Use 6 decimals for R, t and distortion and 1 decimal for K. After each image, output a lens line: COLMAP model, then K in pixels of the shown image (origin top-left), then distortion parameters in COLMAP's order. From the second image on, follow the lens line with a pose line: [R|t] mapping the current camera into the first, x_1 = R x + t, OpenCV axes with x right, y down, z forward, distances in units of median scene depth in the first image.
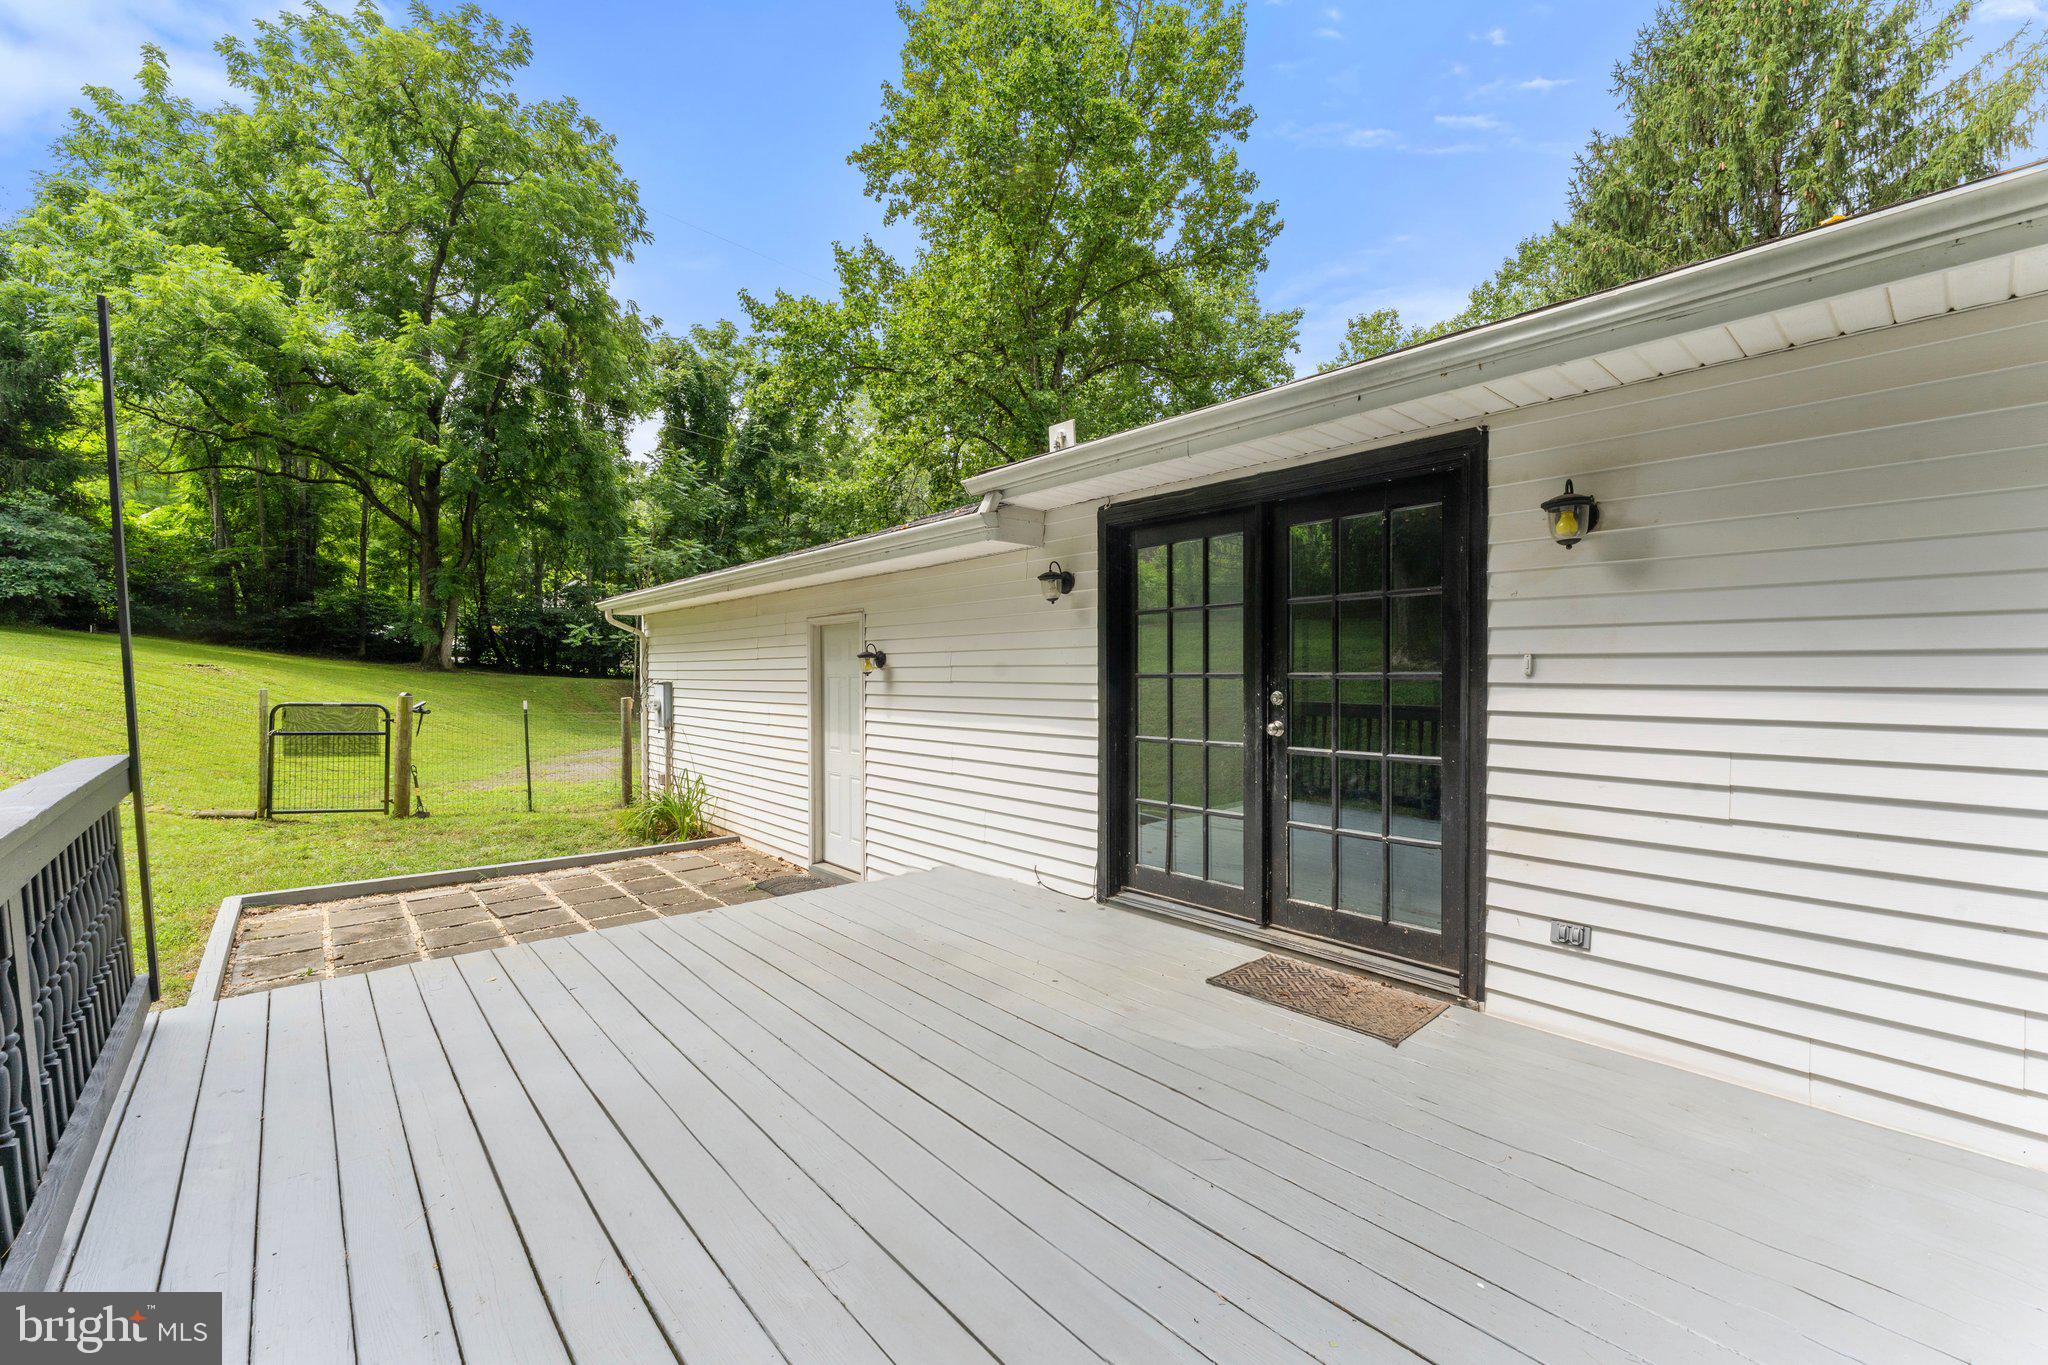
lens RADIAL K [[825.3, 0, 1002.5], [0, 825.3, 689.8], [0, 0, 1]] dist [0.002112, 0.000010]
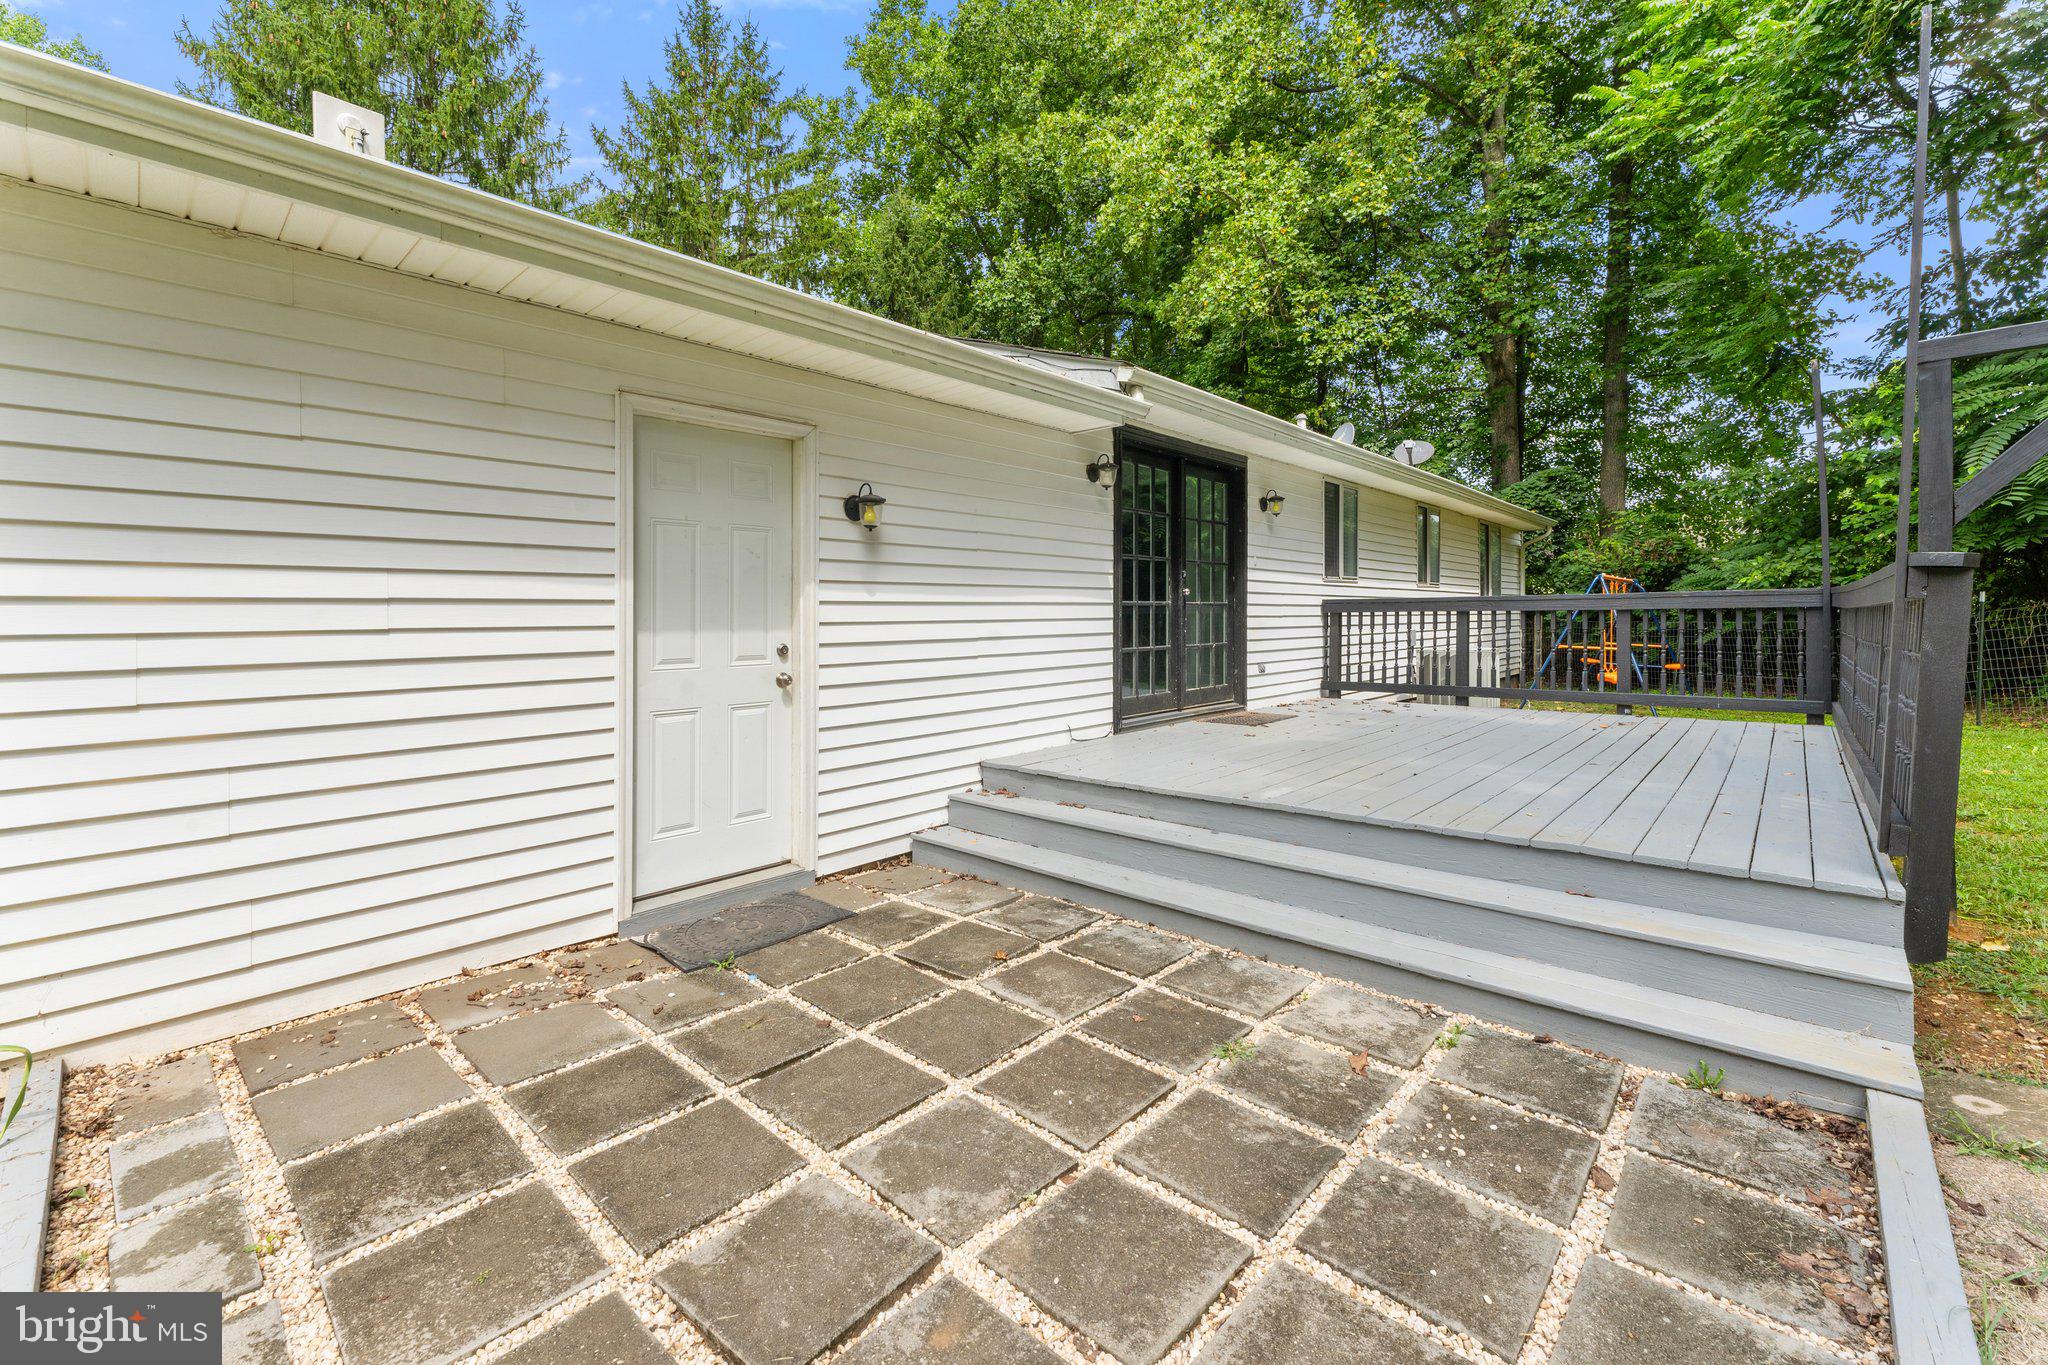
lens RADIAL K [[854.4, 0, 1025.2], [0, 854.4, 649.3], [0, 0, 1]] dist [0.000085, -0.000306]
pose [[-0.122251, -0.028421, 0.992092, -1.133074], [0.037220, 0.998756, 0.033198, 0.078198], [-0.991801, 0.040984, -0.121041, 1.264256]]
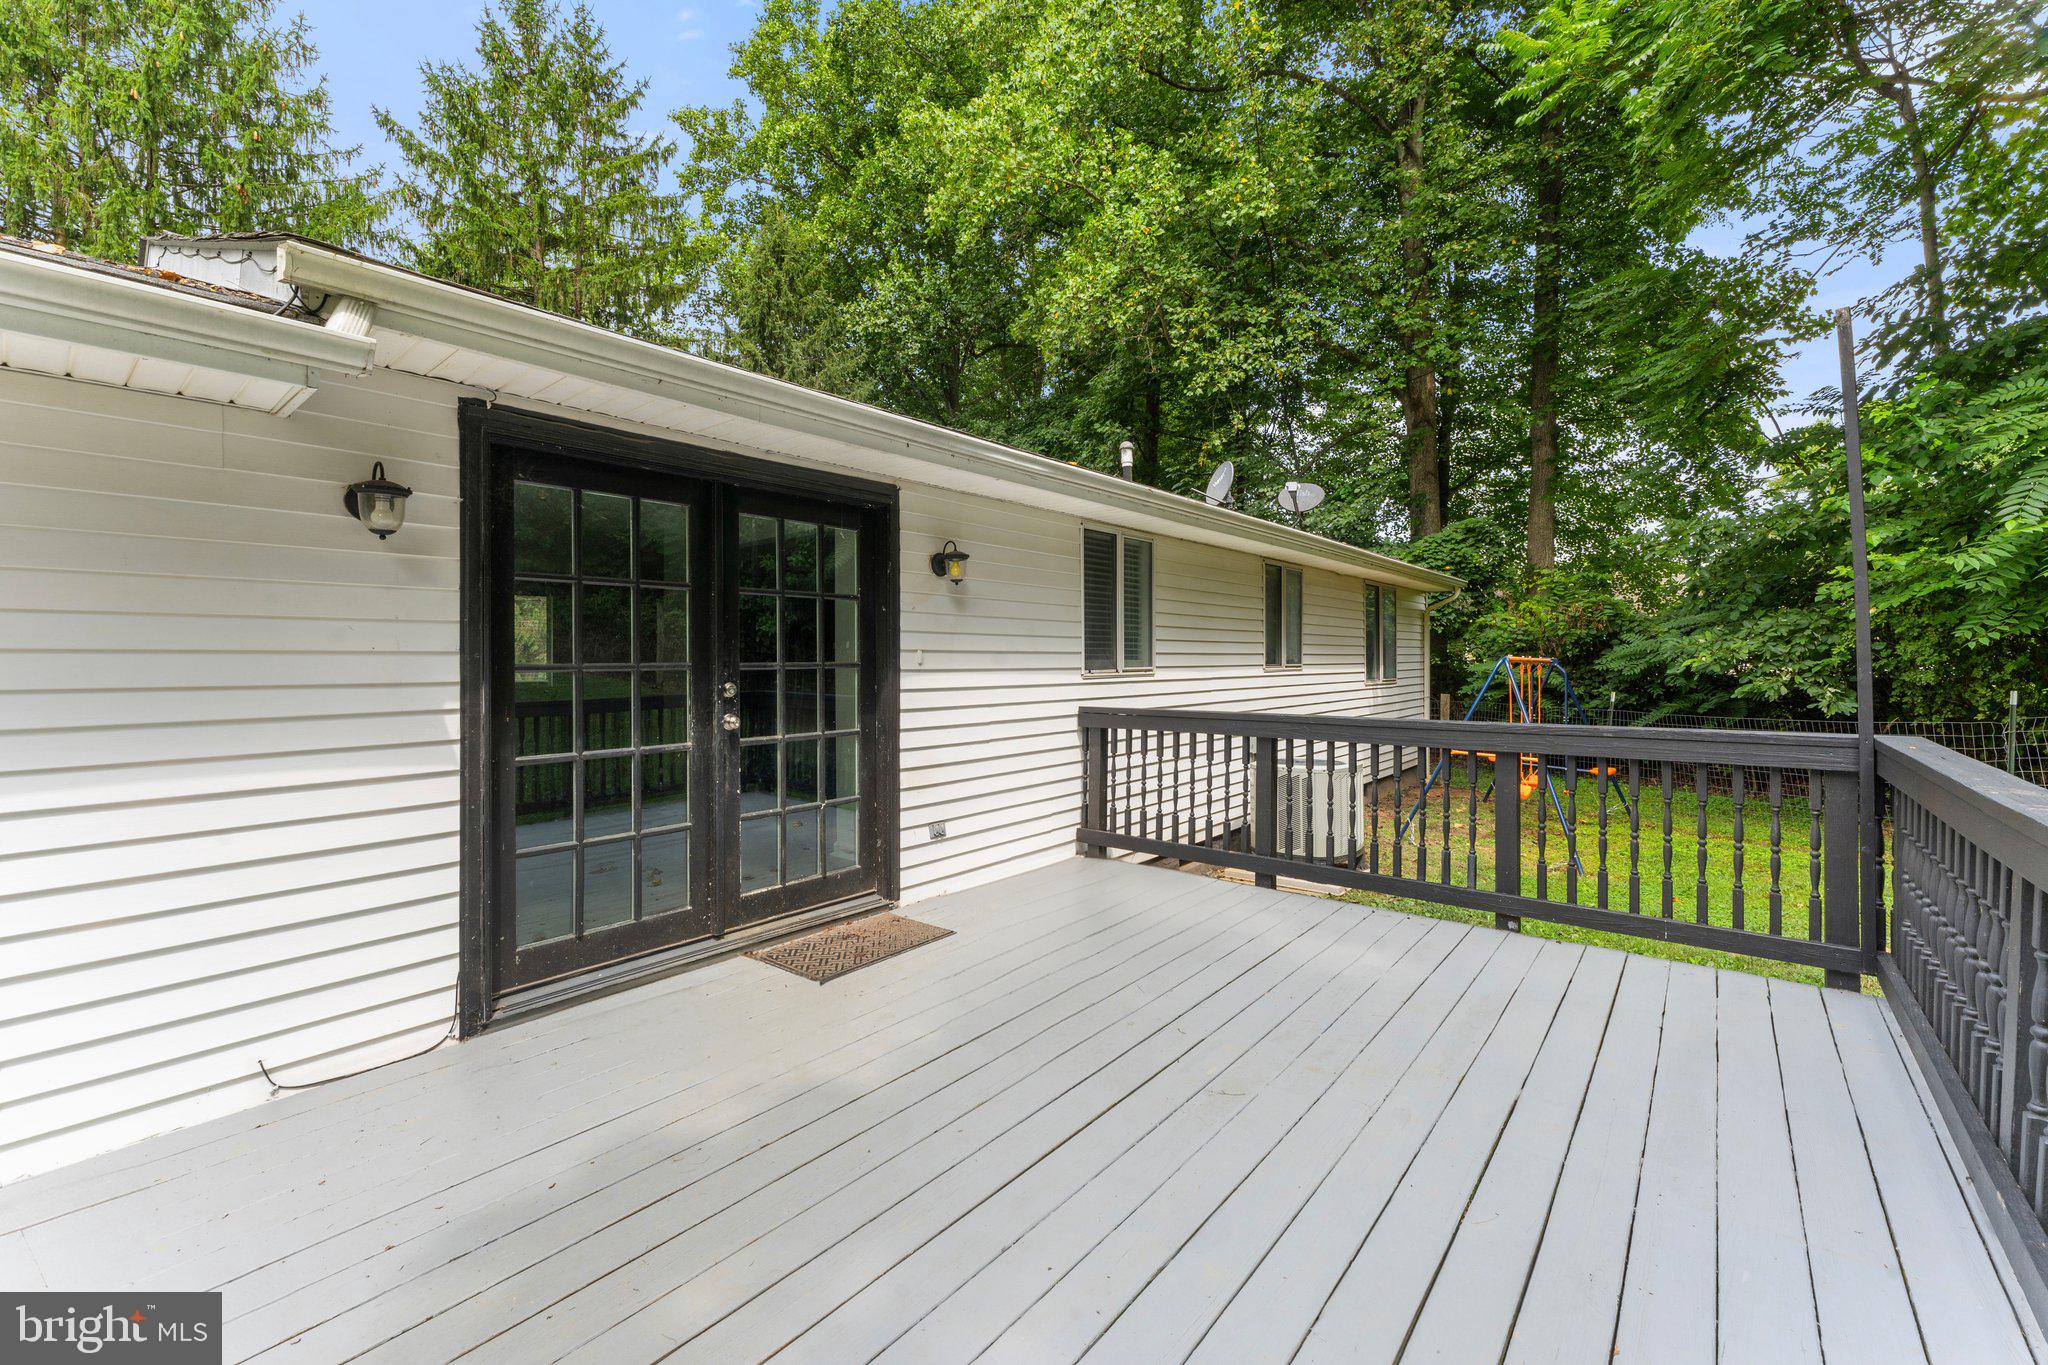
lens RADIAL K [[827.1, 0, 1024.0], [0, 827.1, 682.5], [0, 0, 1]] dist [0.000654, 0.000156]
pose [[-0.153806, -0.019727, 0.987904, -0.542817], [0.030694, 0.999223, 0.024731, -0.009489], [-0.987624, 0.034126, -0.153081, 0.663587]]
